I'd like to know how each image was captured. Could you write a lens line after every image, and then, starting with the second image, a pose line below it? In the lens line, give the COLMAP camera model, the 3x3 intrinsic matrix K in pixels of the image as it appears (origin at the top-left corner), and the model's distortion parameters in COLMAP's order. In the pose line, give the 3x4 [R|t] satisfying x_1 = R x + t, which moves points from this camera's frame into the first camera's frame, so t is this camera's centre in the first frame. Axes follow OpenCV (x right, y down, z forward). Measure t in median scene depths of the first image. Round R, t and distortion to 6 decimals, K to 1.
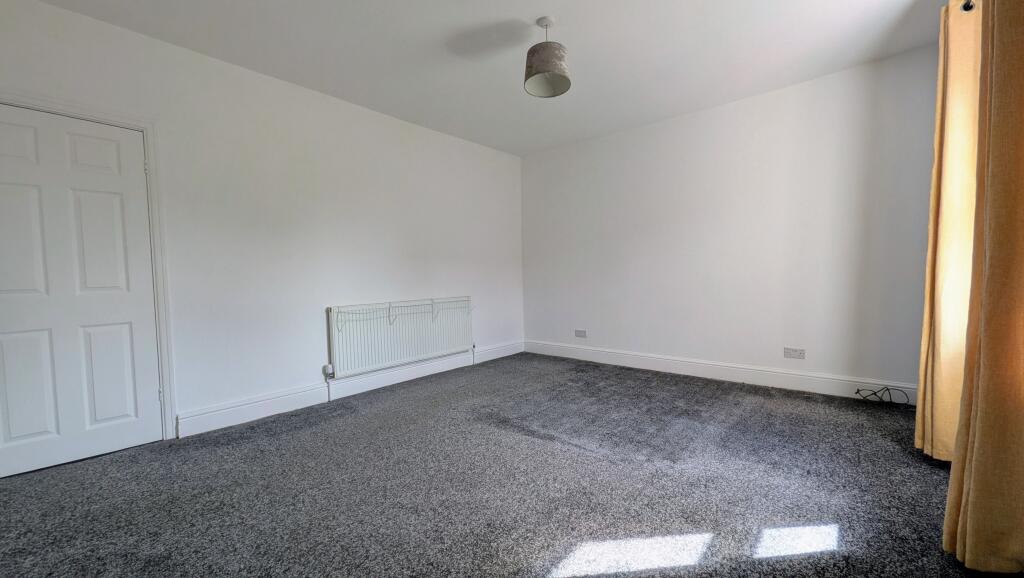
lens RADIAL K [[401.5, 0, 513.3], [0, 401.5, 289.8], [0, 0, 1]] dist [0.007142, 0.000271]
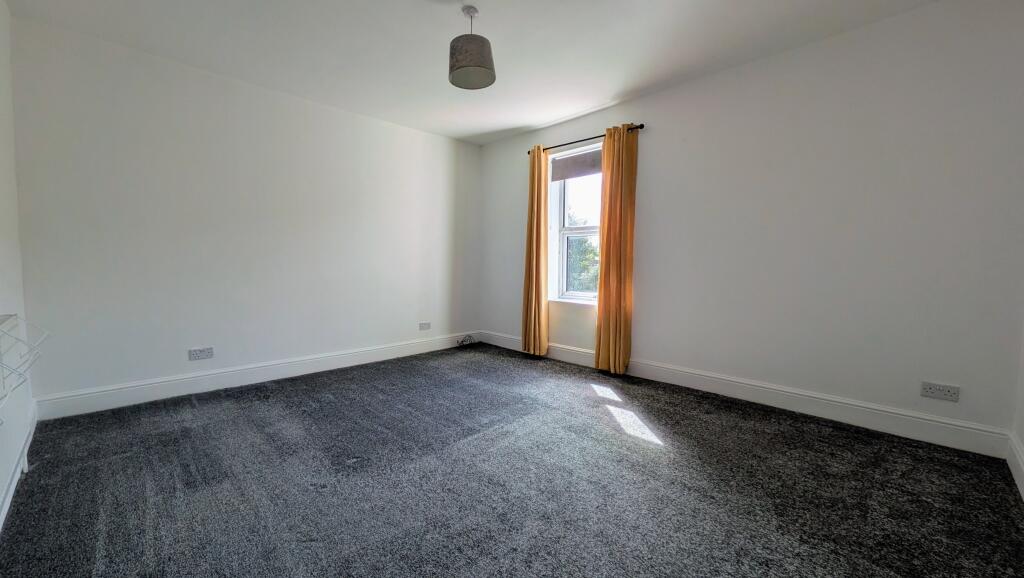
lens RADIAL K [[401.5, 0, 513.3], [0, 401.5, 289.8], [0, 0, 1]] dist [0.007142, 0.000271]
pose [[0.063069, -0.035462, 0.997379, -0.840138], [0.034081, 0.998862, 0.033360, -0.002800], [-0.997427, 0.031888, 0.064206, 0.788007]]
